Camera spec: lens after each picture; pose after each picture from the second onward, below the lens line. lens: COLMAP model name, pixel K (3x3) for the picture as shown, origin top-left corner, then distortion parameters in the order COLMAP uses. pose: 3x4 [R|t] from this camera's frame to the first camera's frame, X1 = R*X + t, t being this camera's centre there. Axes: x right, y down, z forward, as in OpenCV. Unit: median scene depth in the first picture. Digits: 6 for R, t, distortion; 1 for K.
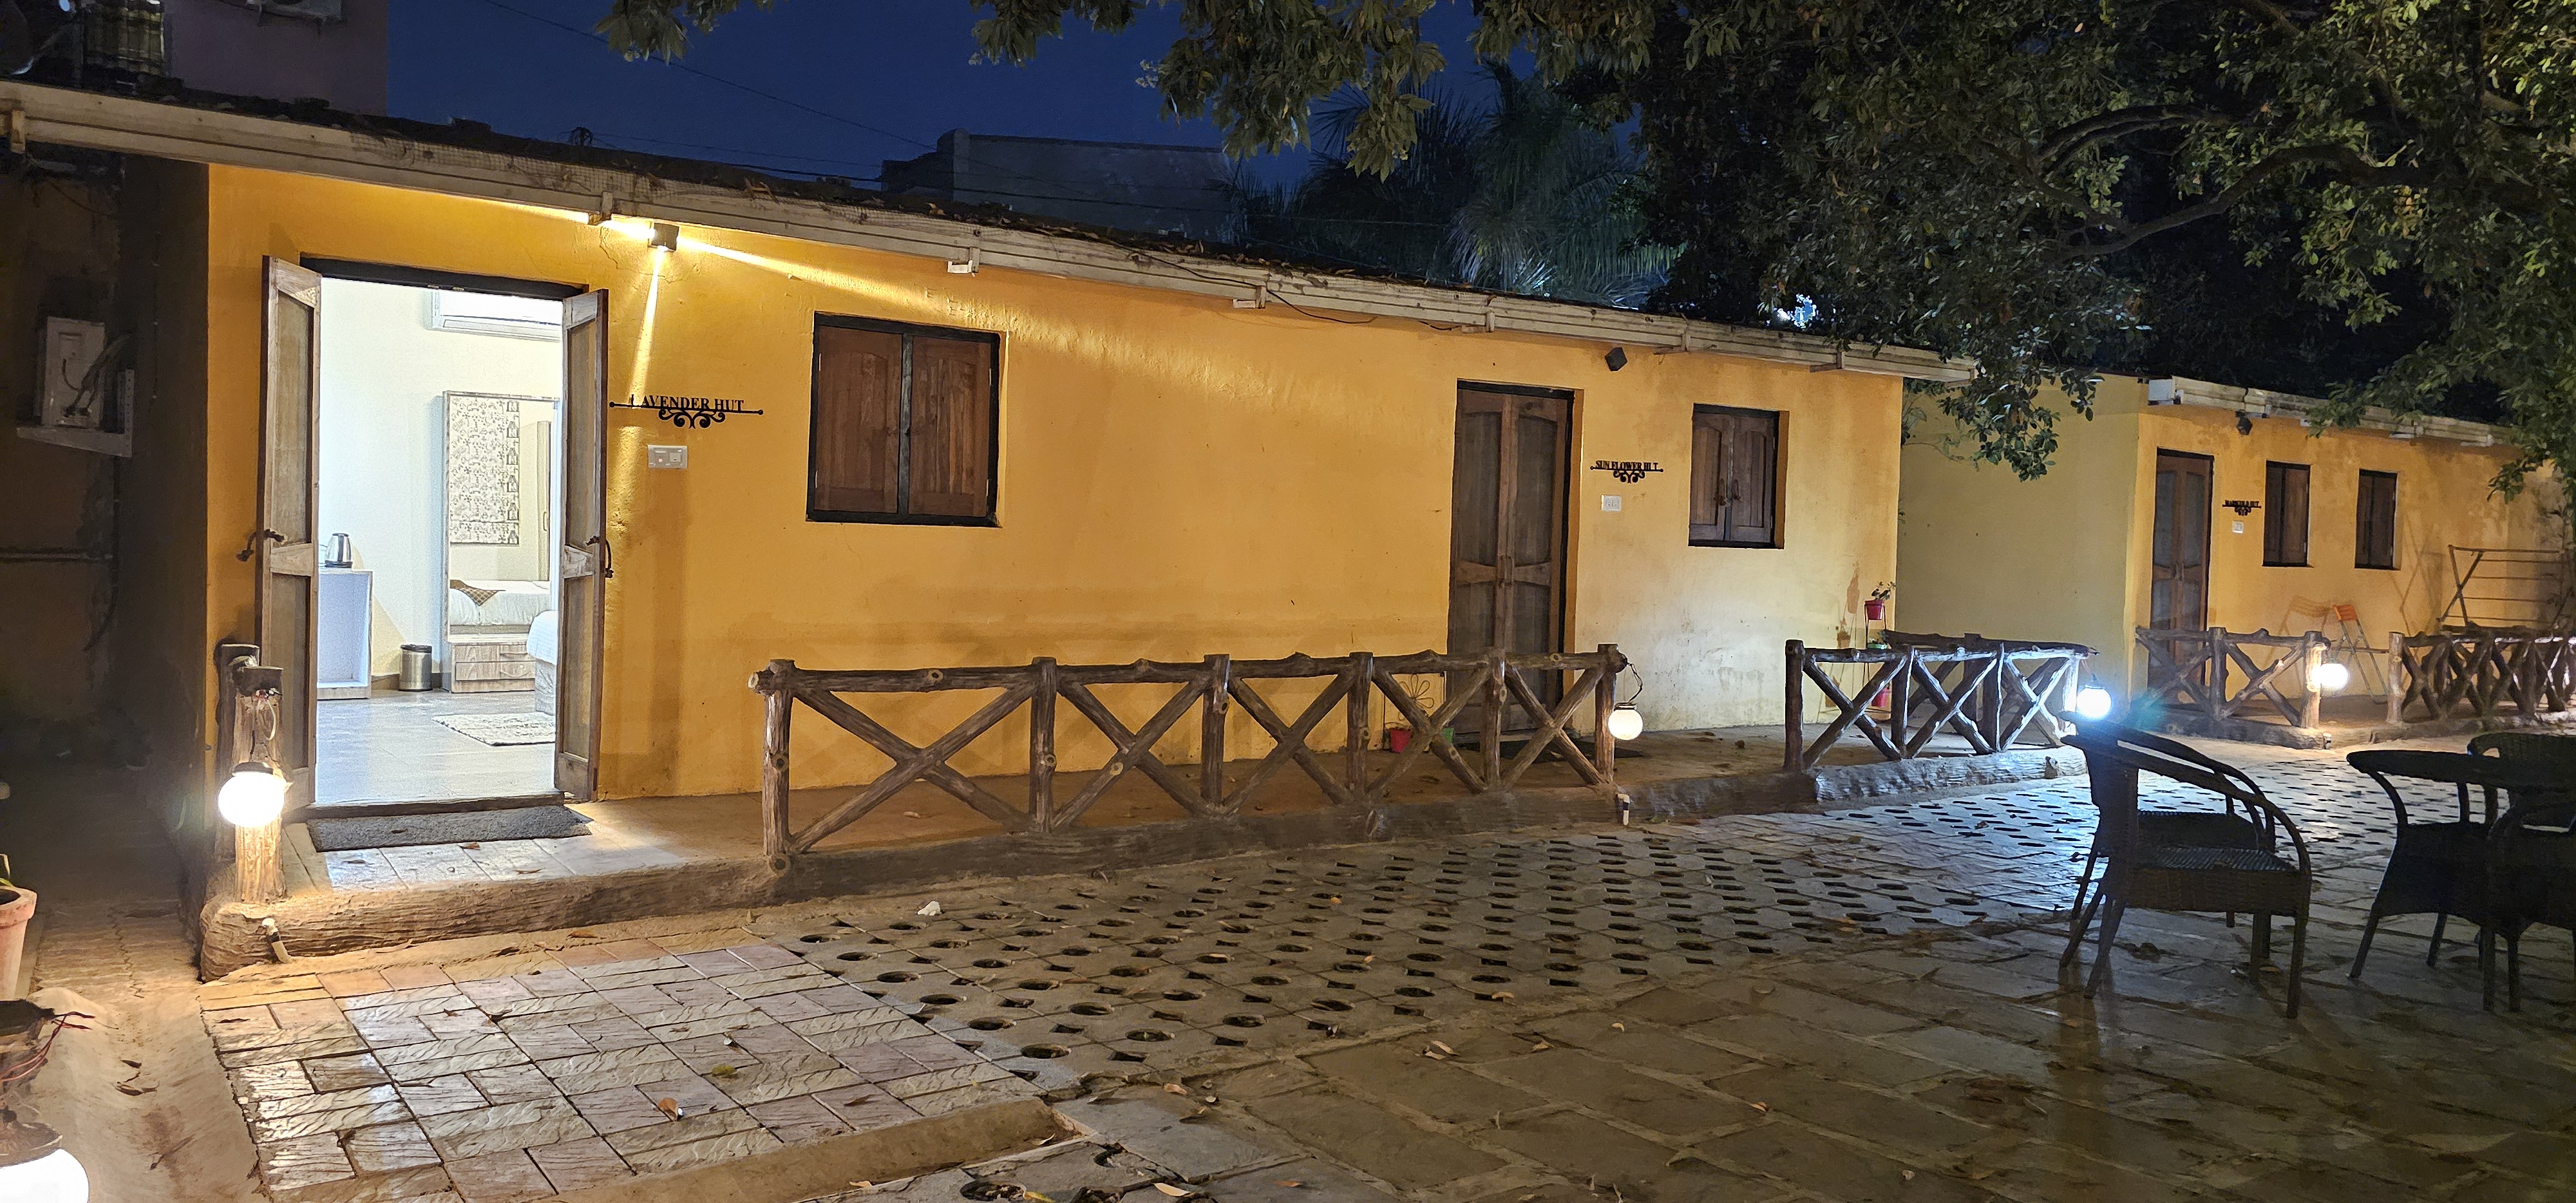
lens RADIAL K [[1723.8, 0, 1296.5], [0, 1723.8, 593.0], [0, 0, 1]] dist [0.030517, -0.002614]
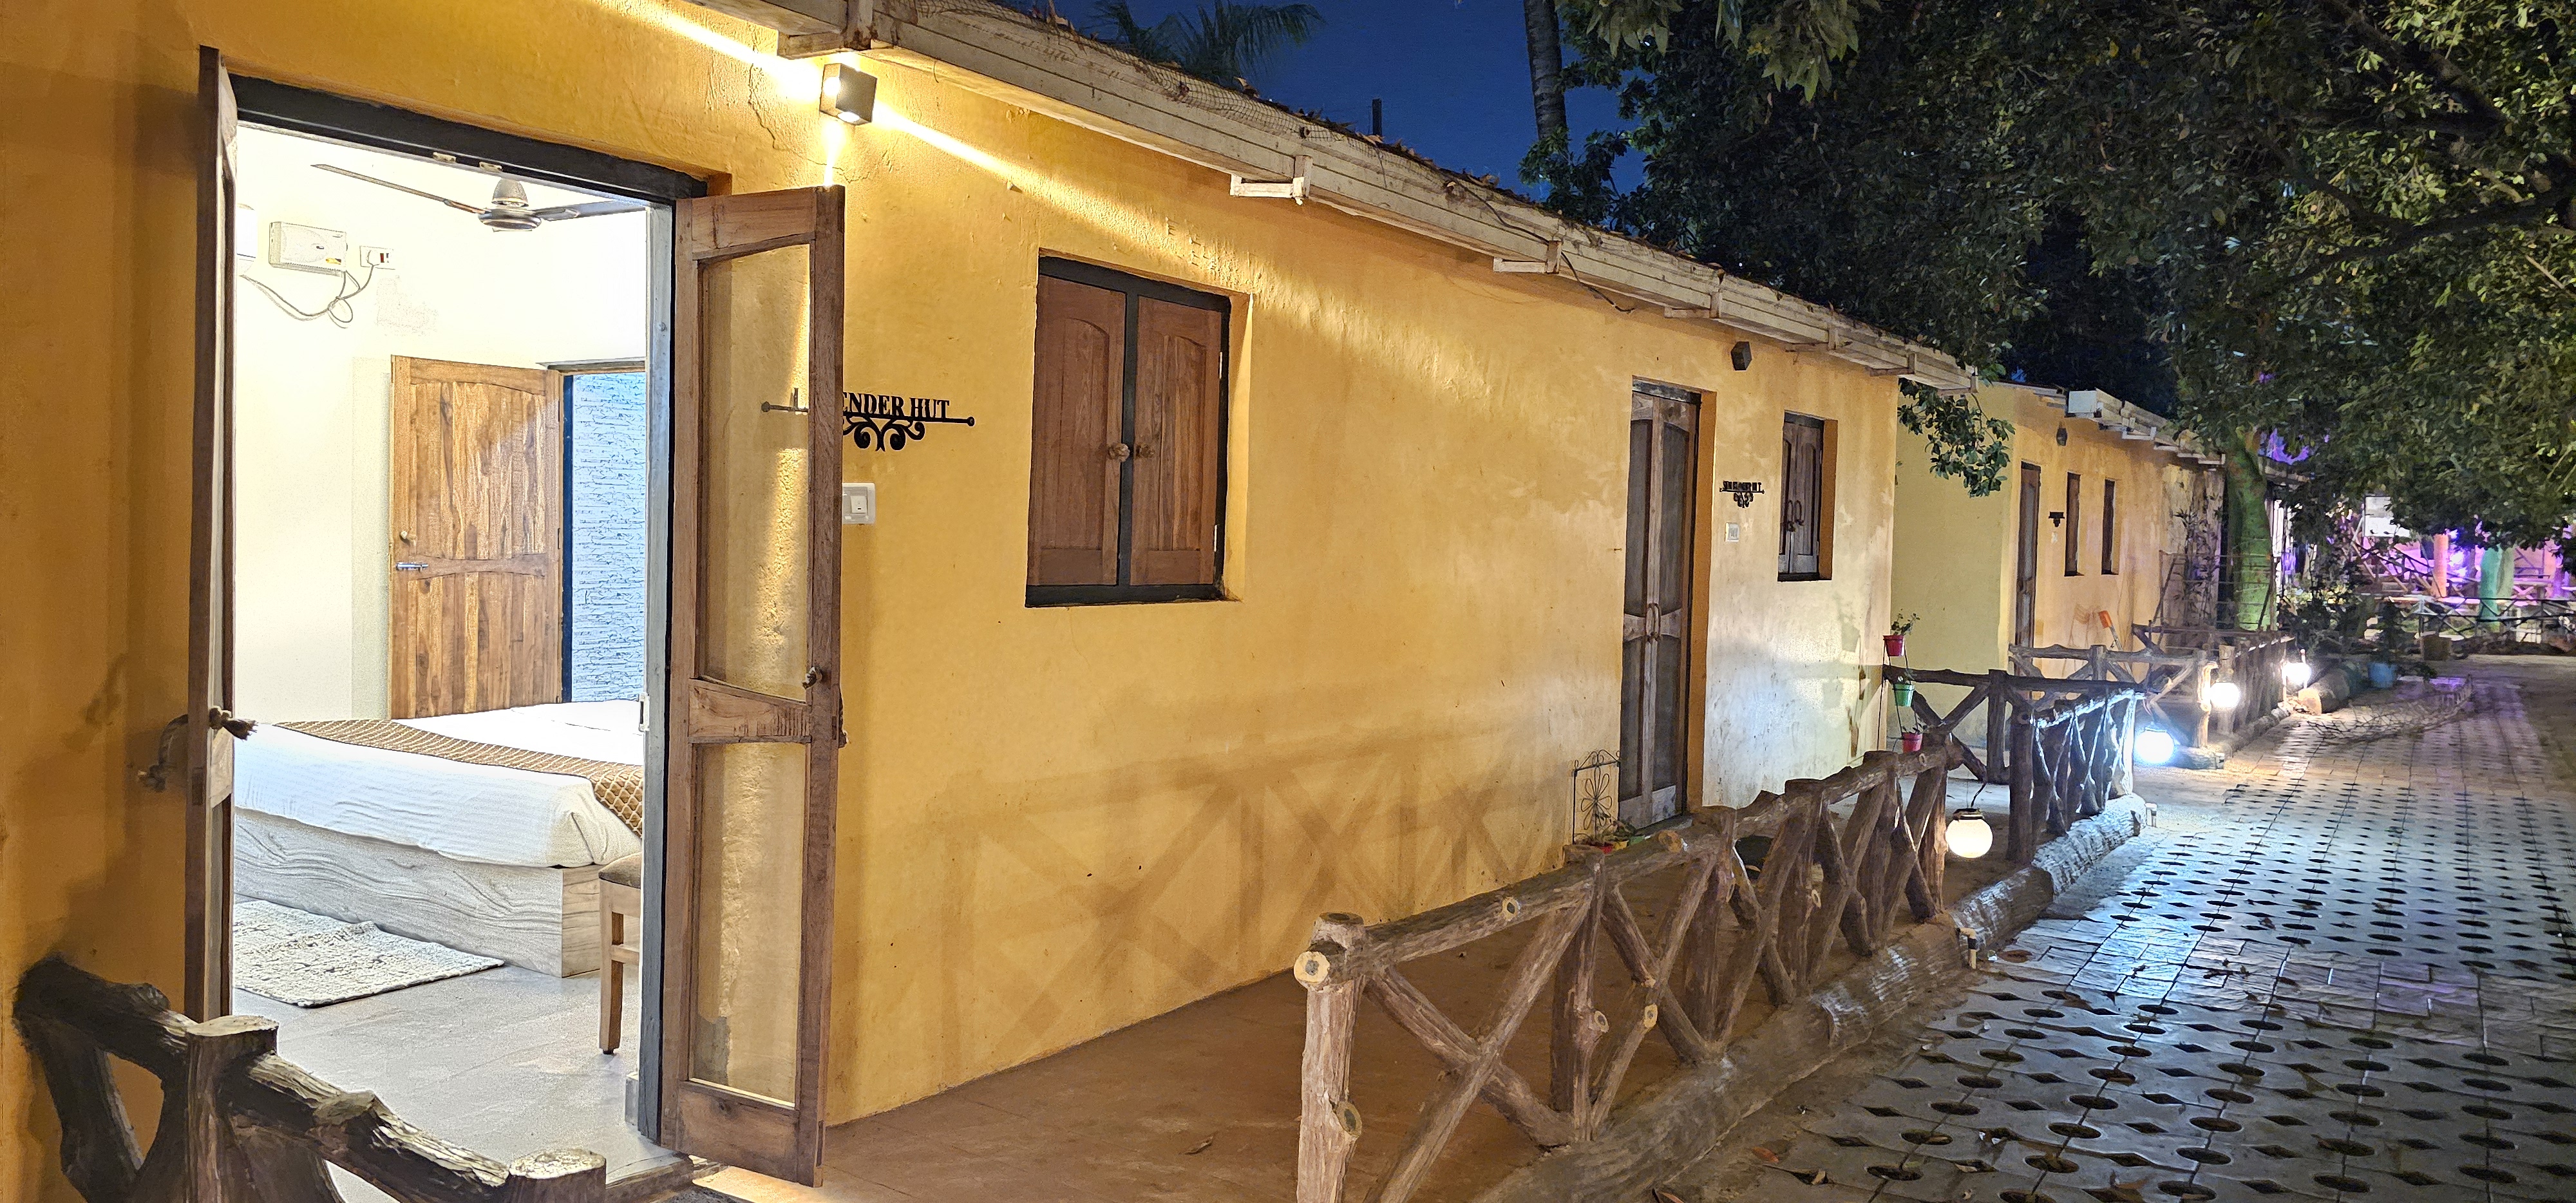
lens RADIAL K [[1723.8, 0, 1296.5], [0, 1723.8, 593.0], [0, 0, 1]] dist [0.030517, -0.002614]
pose [[0.942971, -0.015977, 0.332491, -0.356392], [0.011092, 0.999801, 0.016584, -0.050290], [-0.332690, -0.011950, 0.942960, 0.382291]]
